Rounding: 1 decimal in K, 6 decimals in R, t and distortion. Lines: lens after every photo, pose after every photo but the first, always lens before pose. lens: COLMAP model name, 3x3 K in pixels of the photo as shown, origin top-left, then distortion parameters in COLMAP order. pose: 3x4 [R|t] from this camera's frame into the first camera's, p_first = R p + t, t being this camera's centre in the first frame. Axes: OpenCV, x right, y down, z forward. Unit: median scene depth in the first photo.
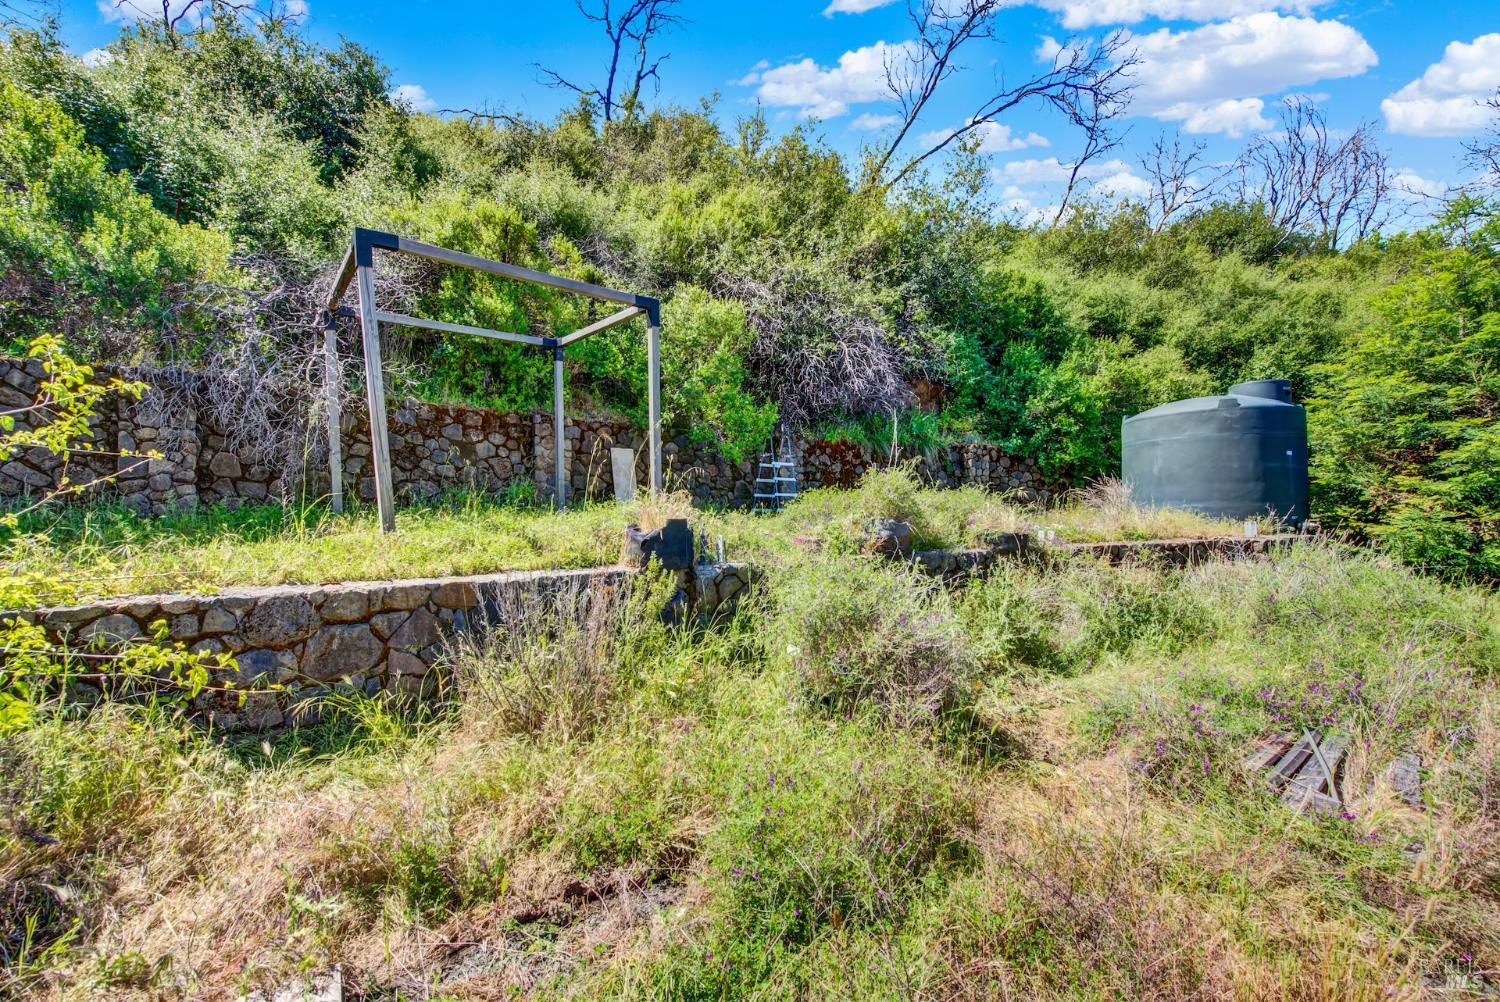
lens RADIAL K [[598.5, 0, 754.3], [0, 598.5, 504.7], [0, 0, 1]] dist [0.006620, -0.002568]
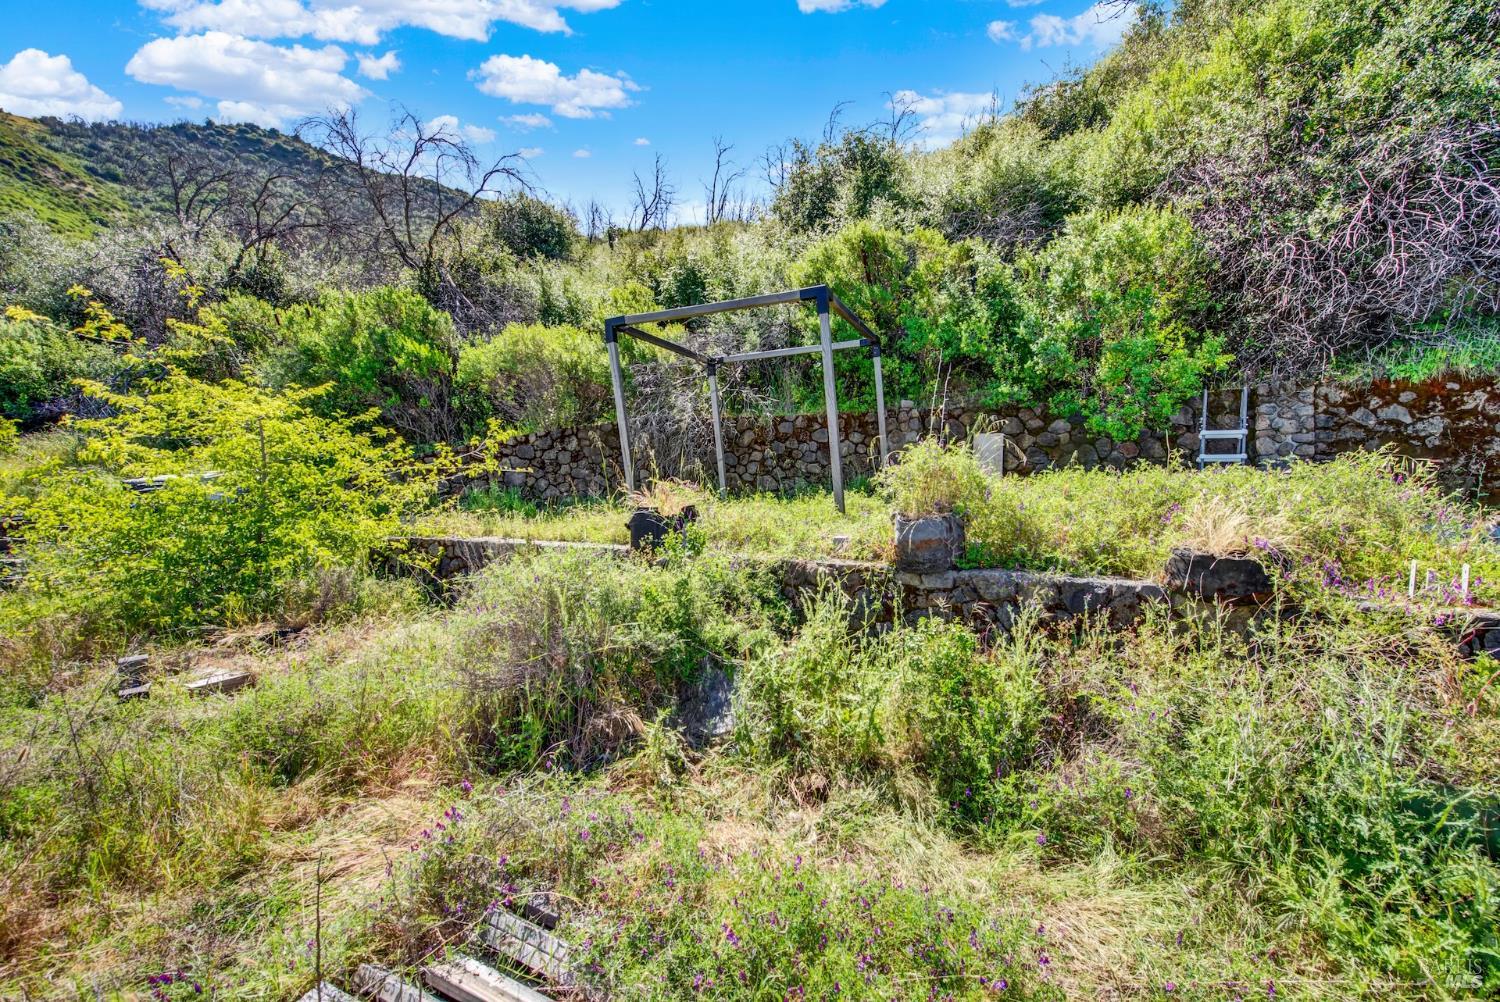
lens RADIAL K [[598.5, 0, 759.3], [0, 598.5, 501.7], [0, 0, 1]] dist [0.006620, -0.002568]
pose [[0.455295, 0.005240, -0.890325, 0.339077], [-0.003322, 0.999986, 0.004186, 0.003328], [0.890334, 0.001051, 0.455306, 0.243243]]
